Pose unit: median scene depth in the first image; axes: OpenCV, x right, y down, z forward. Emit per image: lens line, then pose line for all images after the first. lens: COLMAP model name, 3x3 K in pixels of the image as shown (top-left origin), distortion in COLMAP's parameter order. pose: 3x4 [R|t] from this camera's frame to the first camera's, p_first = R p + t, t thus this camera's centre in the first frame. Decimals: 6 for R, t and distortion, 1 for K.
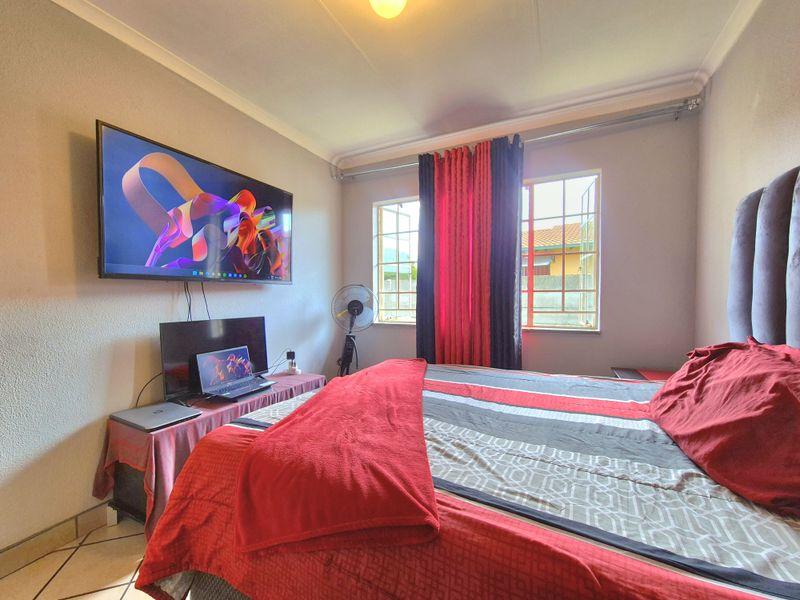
lens RADIAL K [[333.0, 0, 395.4], [0, 333.0, 302.1], [0, 0, 1]] dist [0.002421, 0.000013]
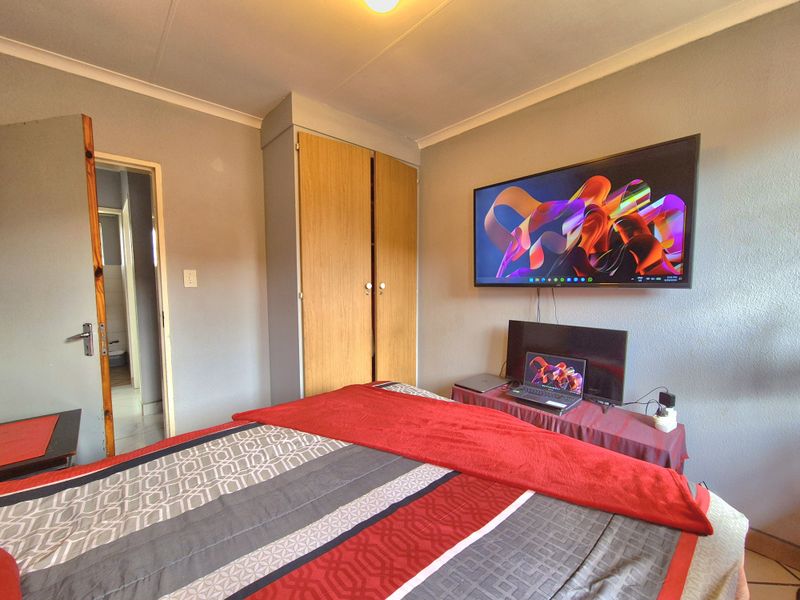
lens RADIAL K [[333.0, 0, 397.0], [0, 333.0, 301.9], [0, 0, 1]] dist [0.002421, 0.000013]
pose [[-0.372069, 0.063102, -0.926058, 0.551308], [-0.012492, 0.997256, 0.072972, -0.080702], [0.928121, 0.038719, -0.370260, 0.899937]]
